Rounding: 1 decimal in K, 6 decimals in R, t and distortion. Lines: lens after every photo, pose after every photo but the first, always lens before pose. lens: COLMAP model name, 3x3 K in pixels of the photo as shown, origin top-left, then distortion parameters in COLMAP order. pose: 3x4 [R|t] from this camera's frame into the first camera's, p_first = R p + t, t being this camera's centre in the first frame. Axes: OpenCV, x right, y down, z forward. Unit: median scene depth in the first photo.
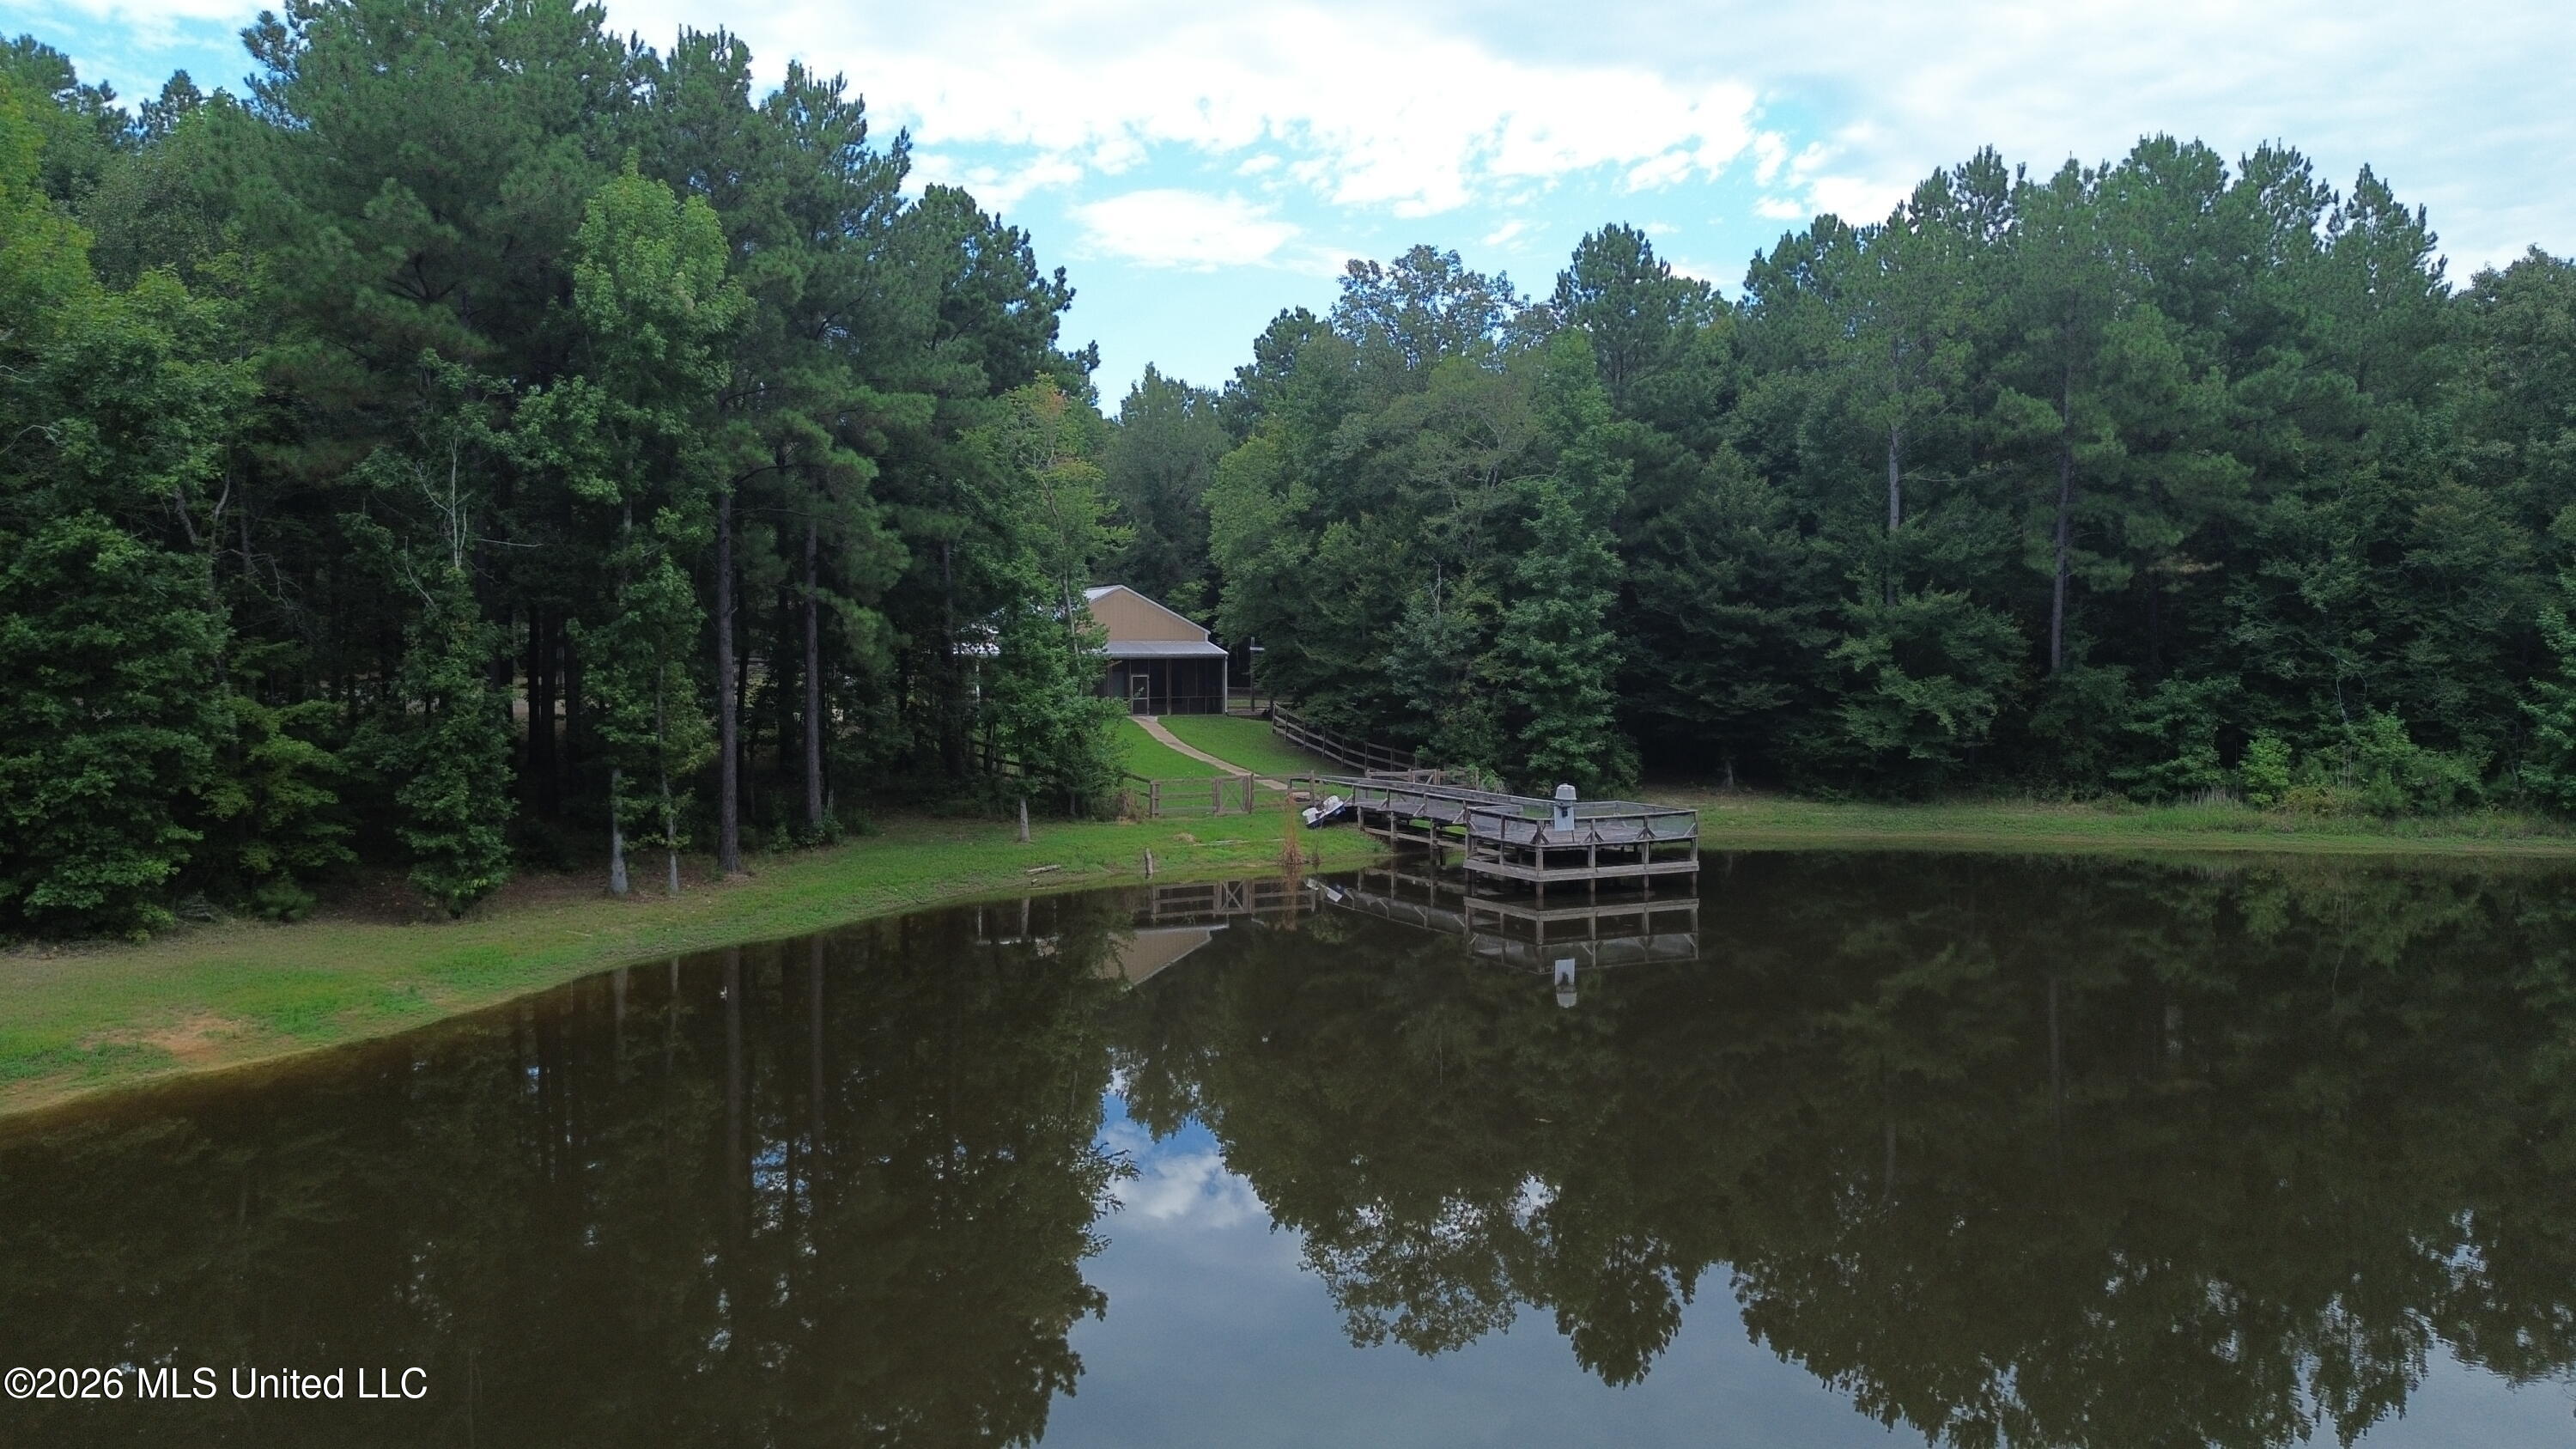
lens RADIAL K [[1818.0, 0, 1288.0], [0, 1818.0, 724.5], [0, 0, 1]] dist [0.085132, -0.091071]
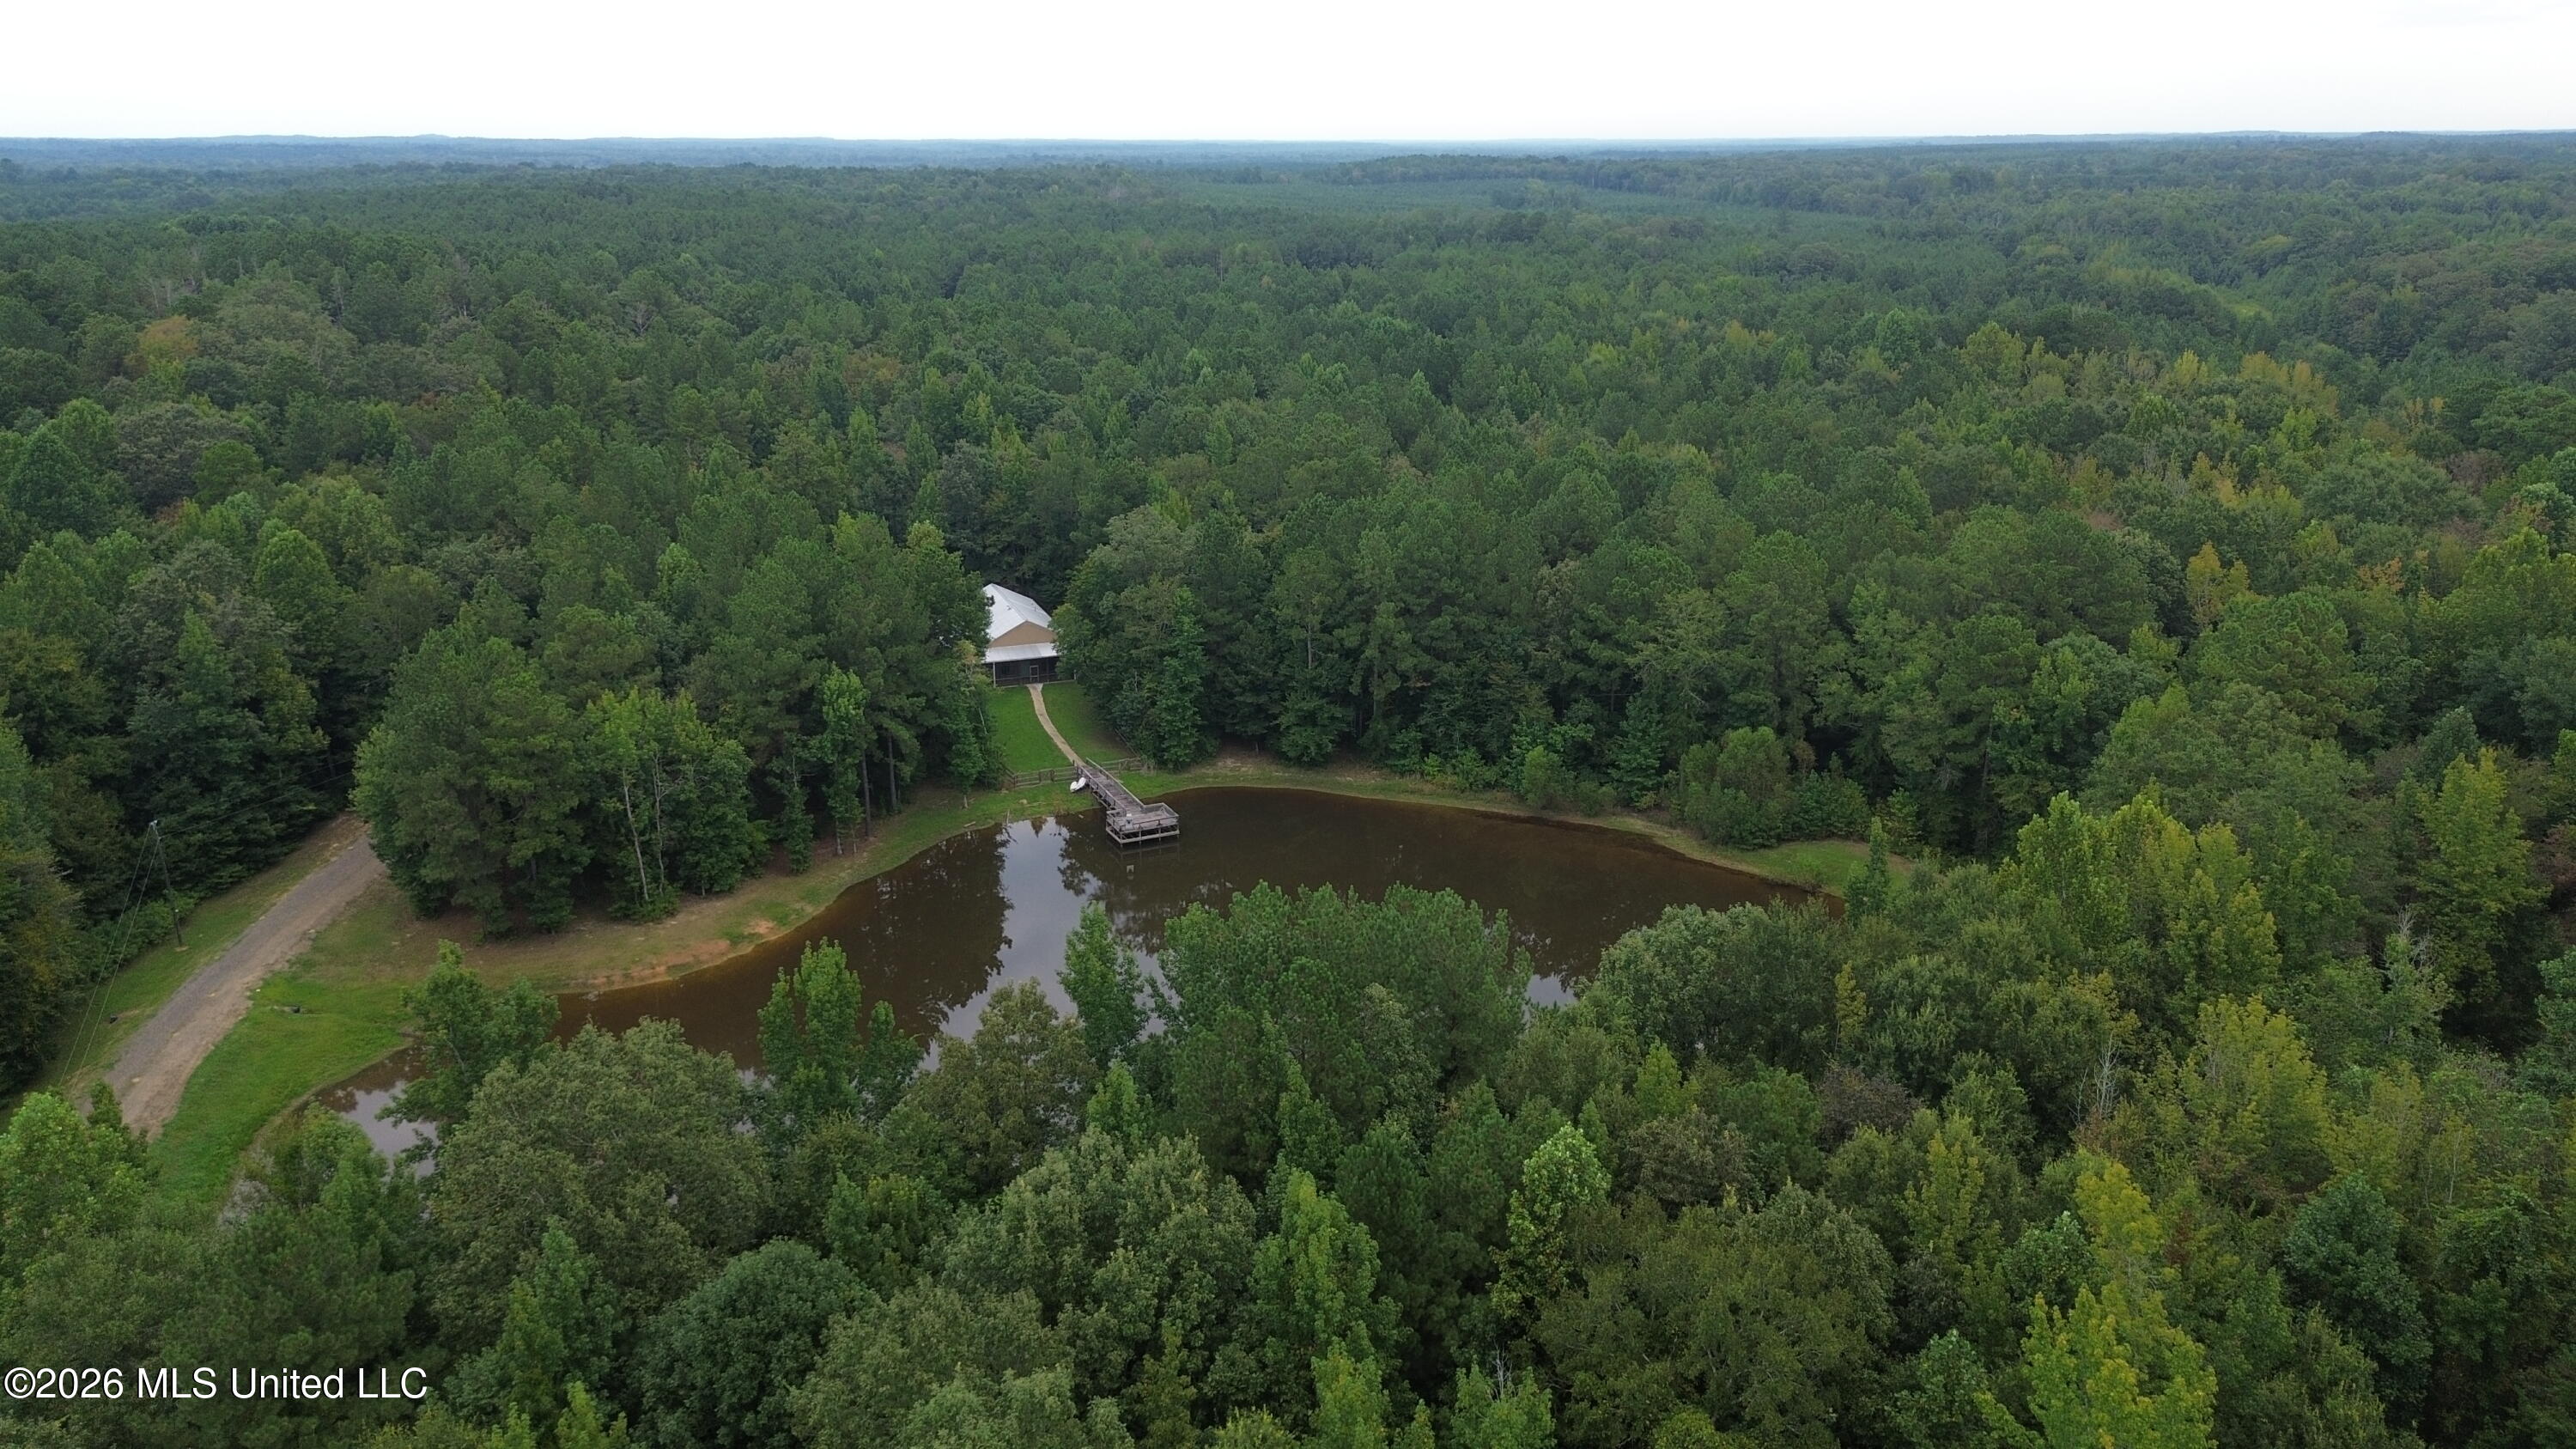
lens RADIAL K [[1818.1, 0, 1288.0], [0, 1818.1, 724.5], [0, 0, 1]] dist [0.064732, -0.057357]
pose [[0.998939, 0.016886, -0.042851, 0.427369], [-0.004535, 0.961907, 0.273339, -0.748290], [0.045834, -0.272855, 0.960963, -1.514744]]
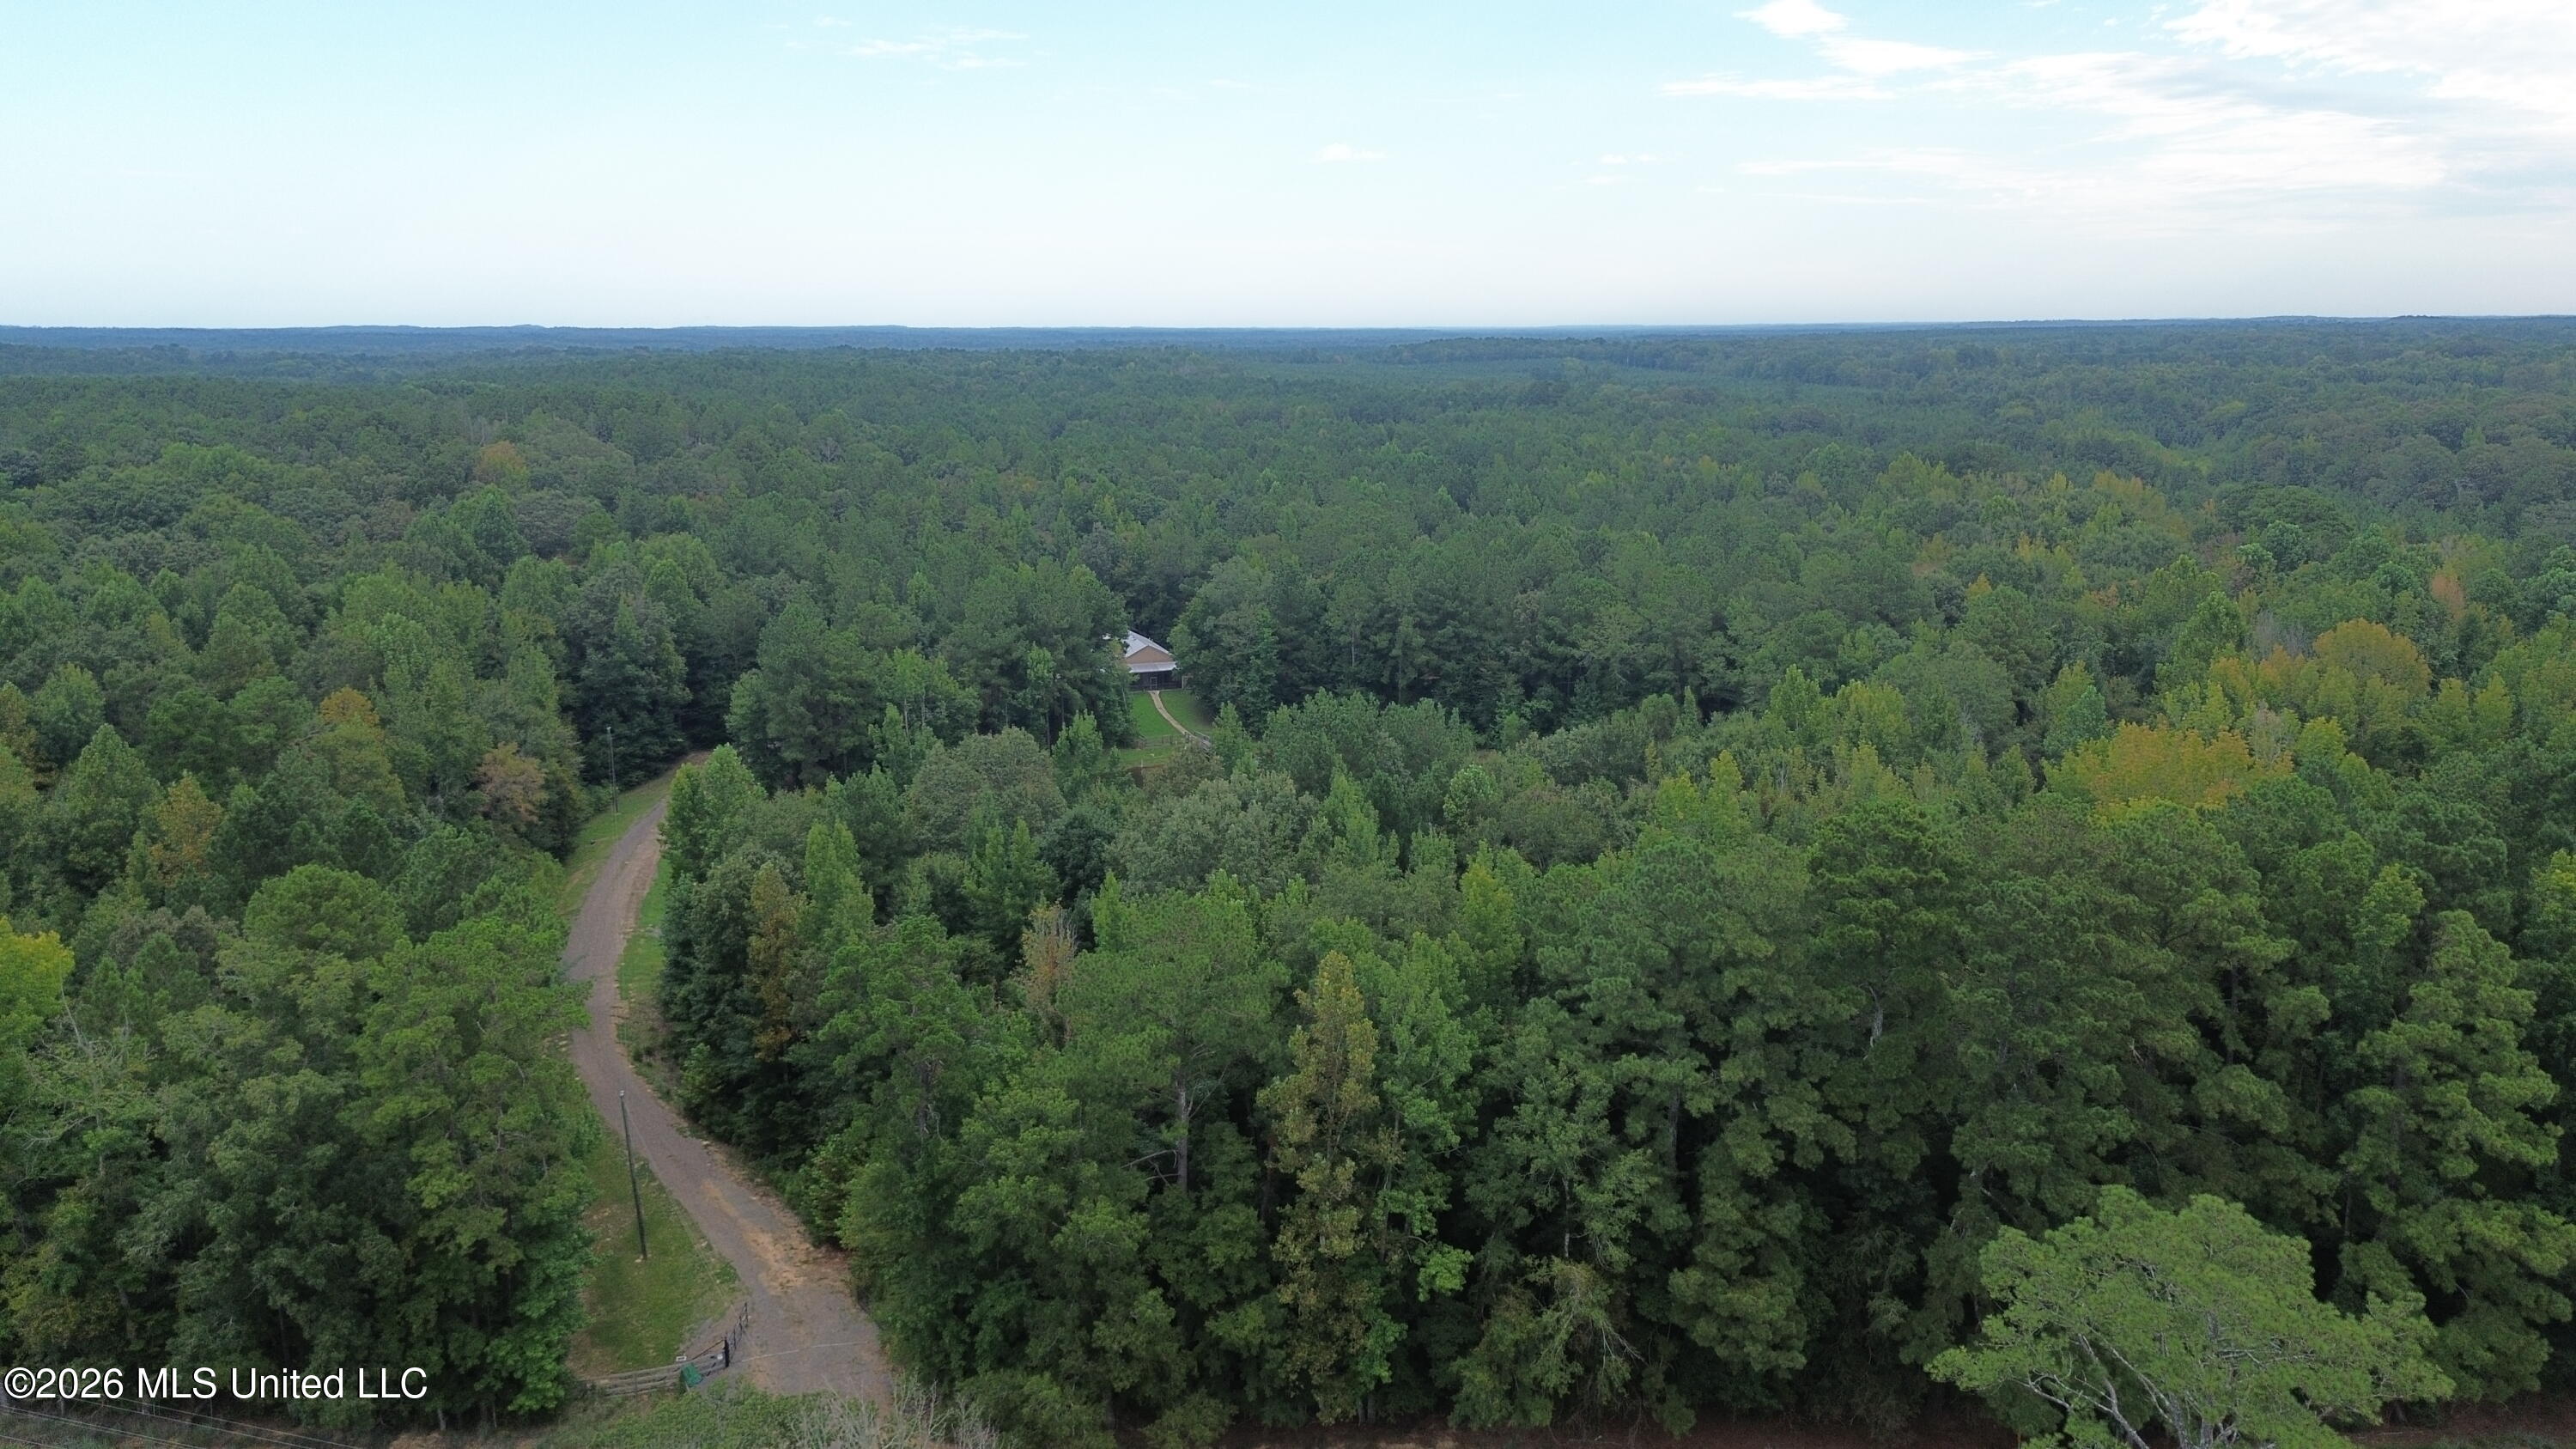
lens RADIAL K [[1818.0, 0, 1288.0], [0, 1818.0, 724.5], [0, 0, 1]] dist [0.085132, -0.091071]
pose [[0.997144, 0.016756, -0.073638, 0.486897], [-0.003176, 0.983517, 0.180789, -0.662429], [0.075453, -0.180039, 0.980761, -2.635474]]
